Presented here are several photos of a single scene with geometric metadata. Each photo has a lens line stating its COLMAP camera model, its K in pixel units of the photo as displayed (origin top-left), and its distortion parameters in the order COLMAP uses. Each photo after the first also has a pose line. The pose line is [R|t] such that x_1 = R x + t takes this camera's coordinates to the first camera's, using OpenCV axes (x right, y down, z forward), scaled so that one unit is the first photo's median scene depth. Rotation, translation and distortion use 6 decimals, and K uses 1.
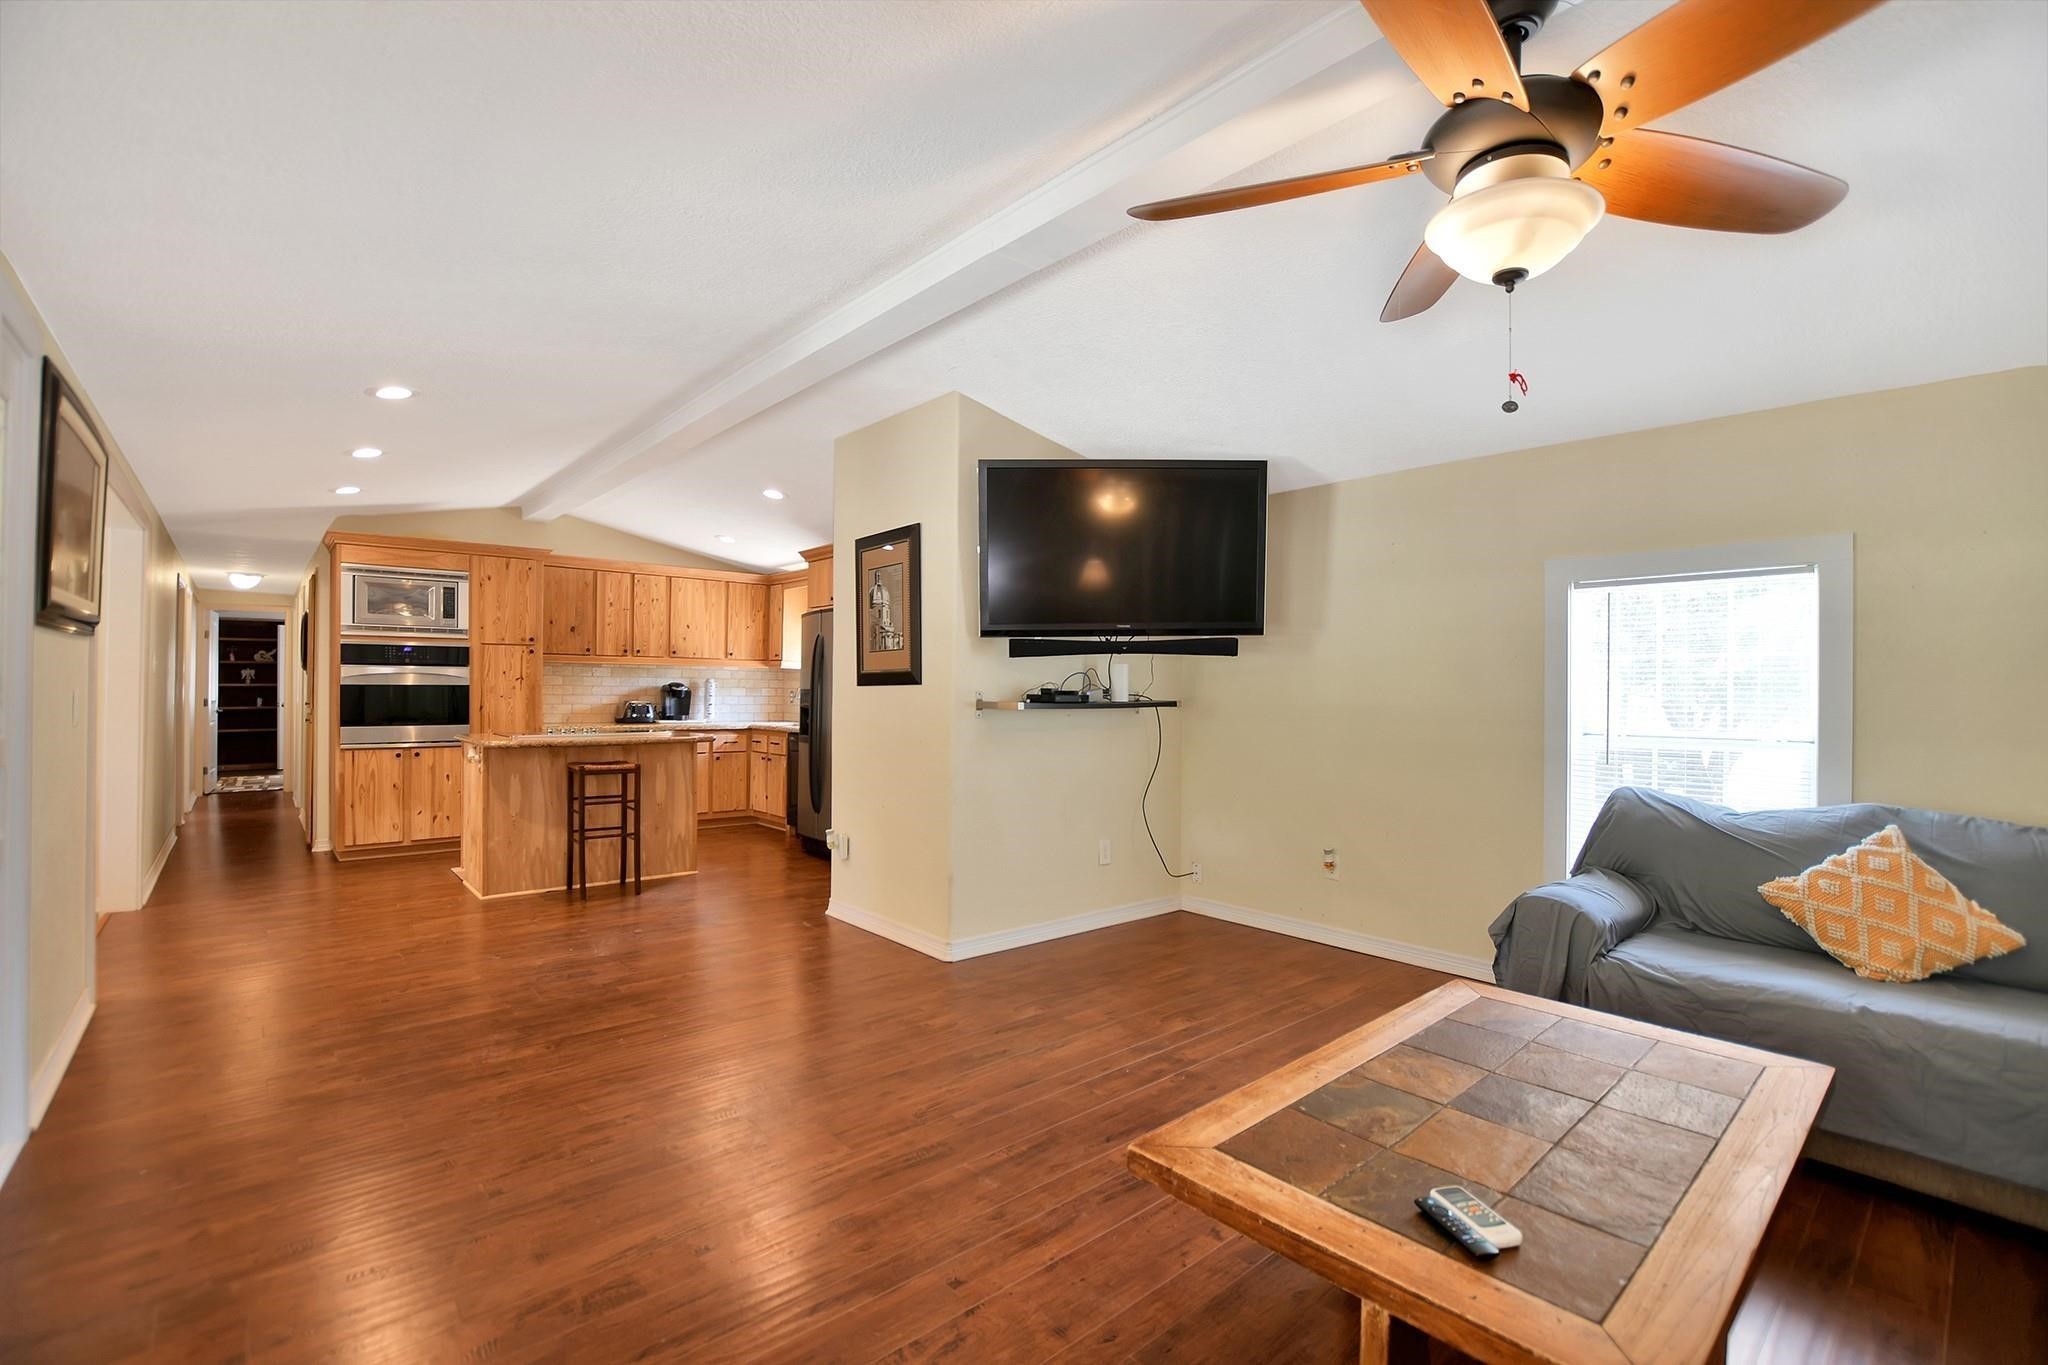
lens RADIAL K [[899.6, 0, 1018.1], [0, 899.6, 691.9], [0, 0, 1]] dist [-0.034143, 0.004752]
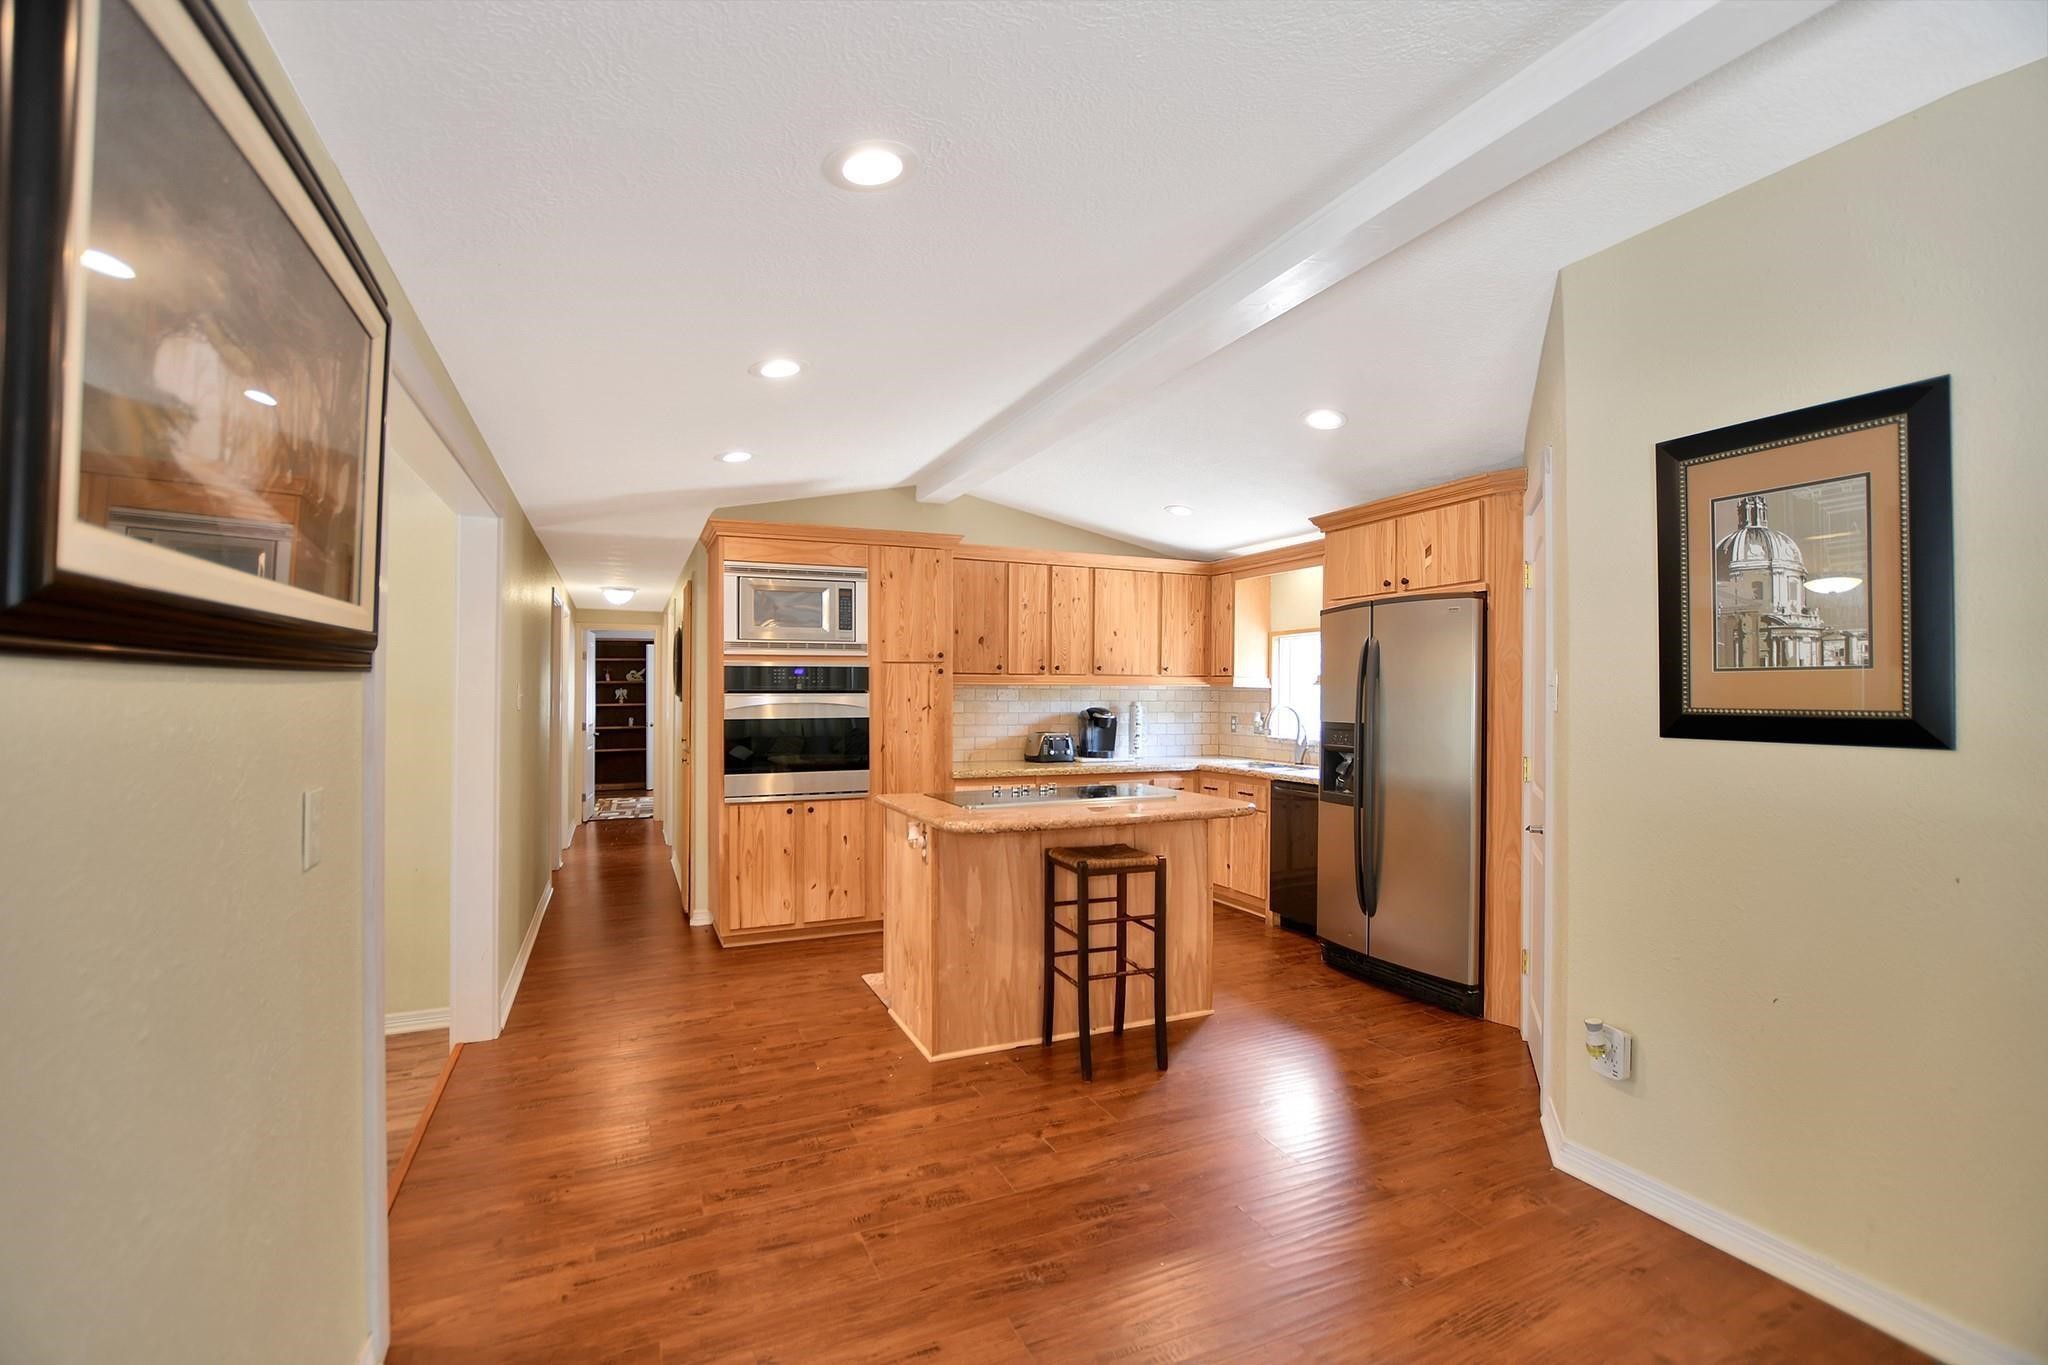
lens RADIAL K [[899.6, 0, 1018.1], [0, 899.6, 691.9], [0, 0, 1]] dist [-0.034143, 0.004752]
pose [[0.954815, -0.008774, -0.297072, -0.268403], [0.006889, 0.999949, -0.007390, -0.022704], [0.297122, 0.005010, 0.954826, 0.305797]]
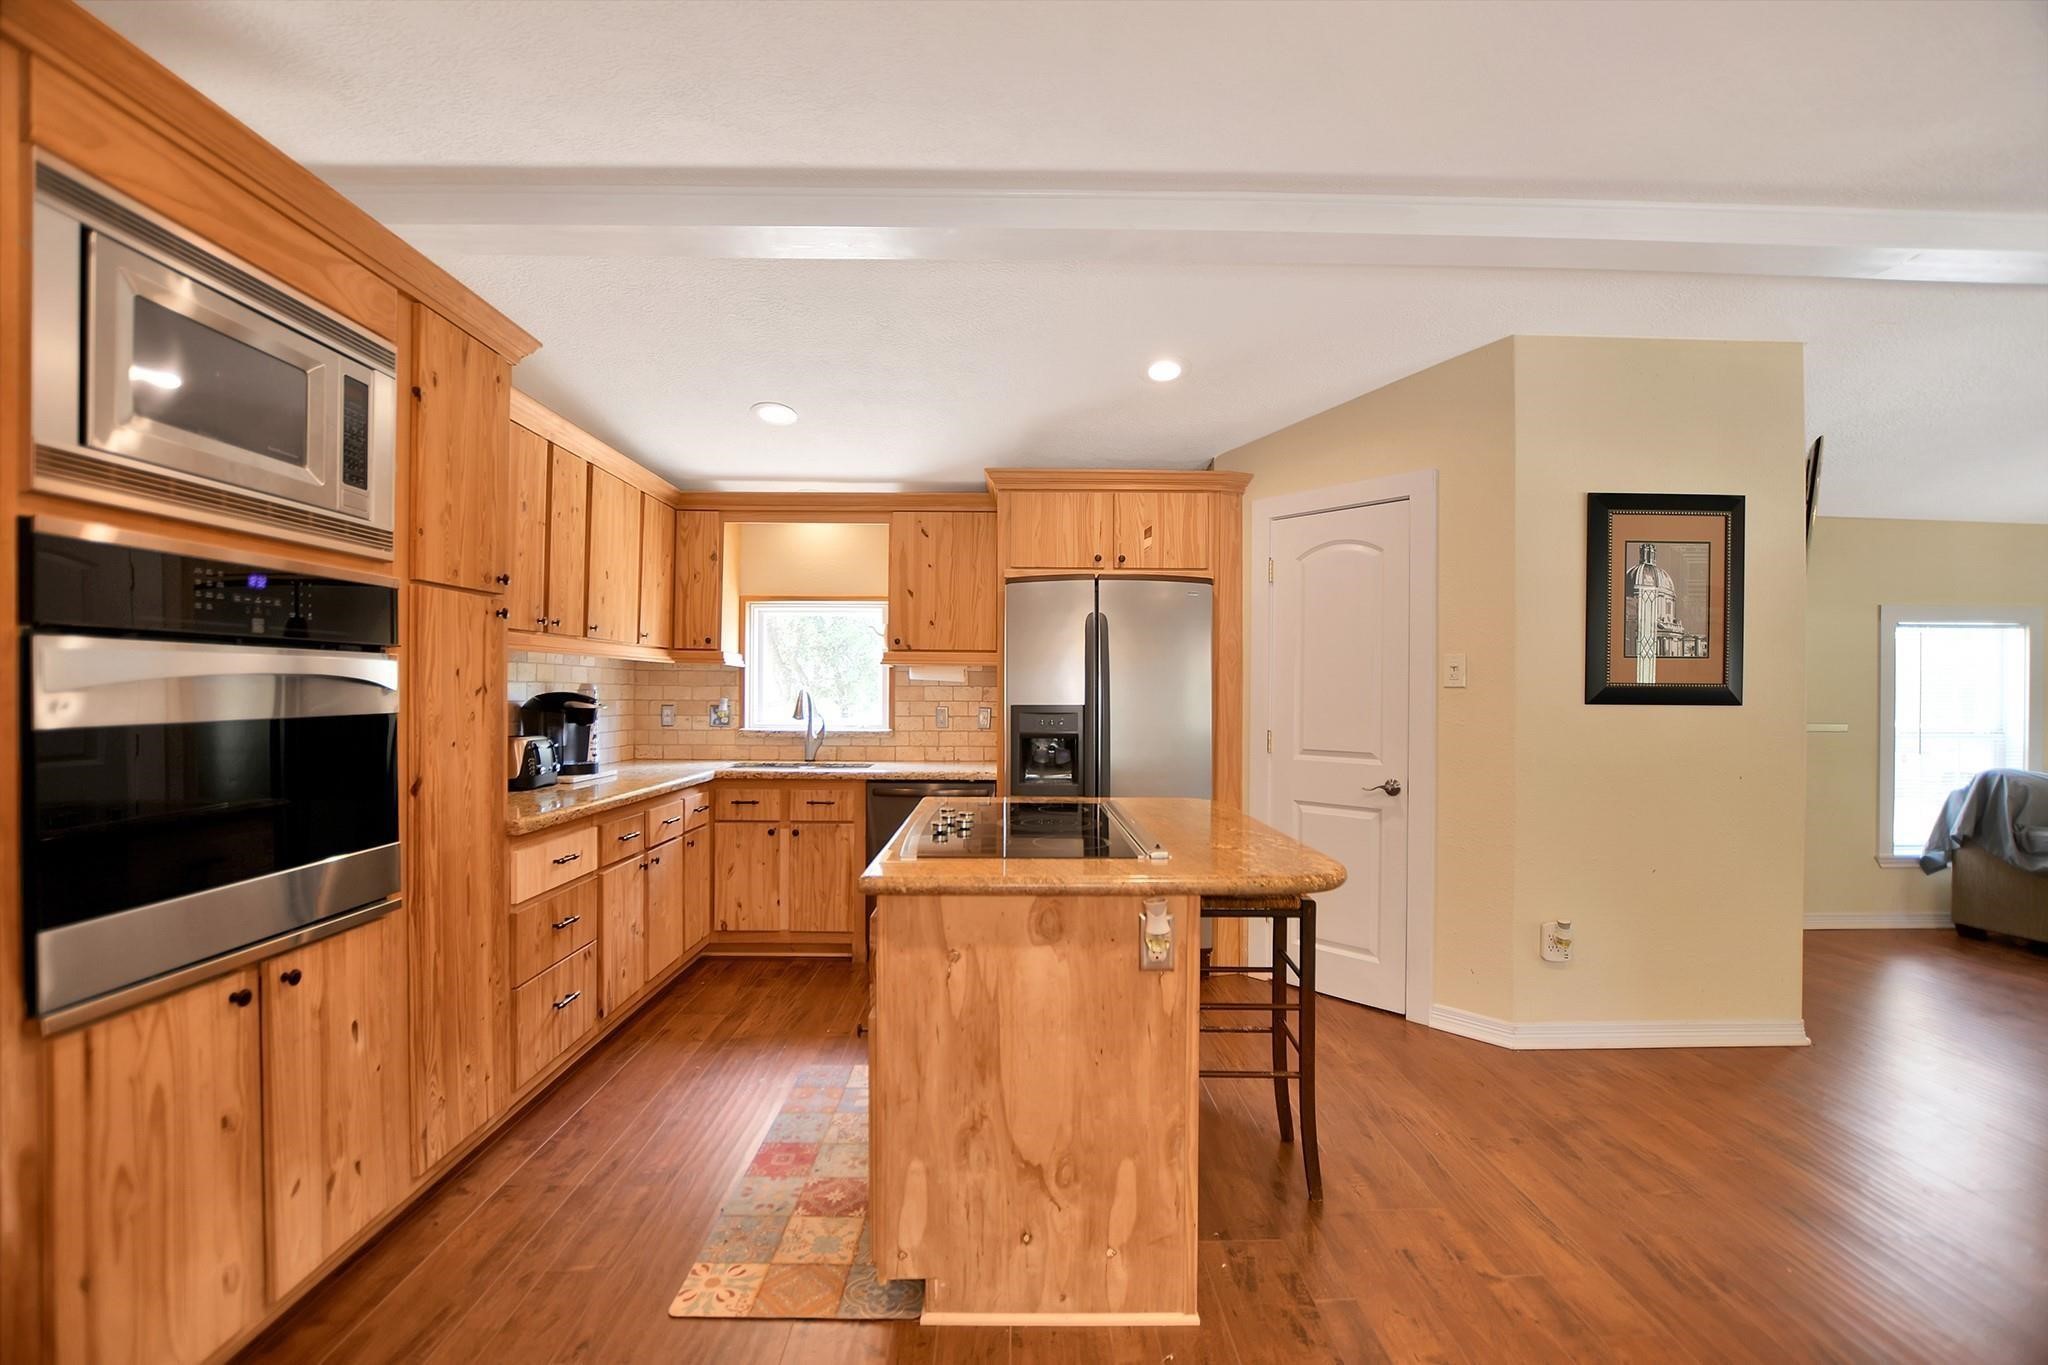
lens RADIAL K [[899.6, 0, 1018.1], [0, 899.6, 691.9], [0, 0, 1]] dist [-0.034143, 0.004752]
pose [[0.653557, -0.007305, 0.756842, -0.707288], [0.002178, 0.999967, 0.007771, -0.016772], [-0.756874, -0.003431, 0.653551, 0.635046]]
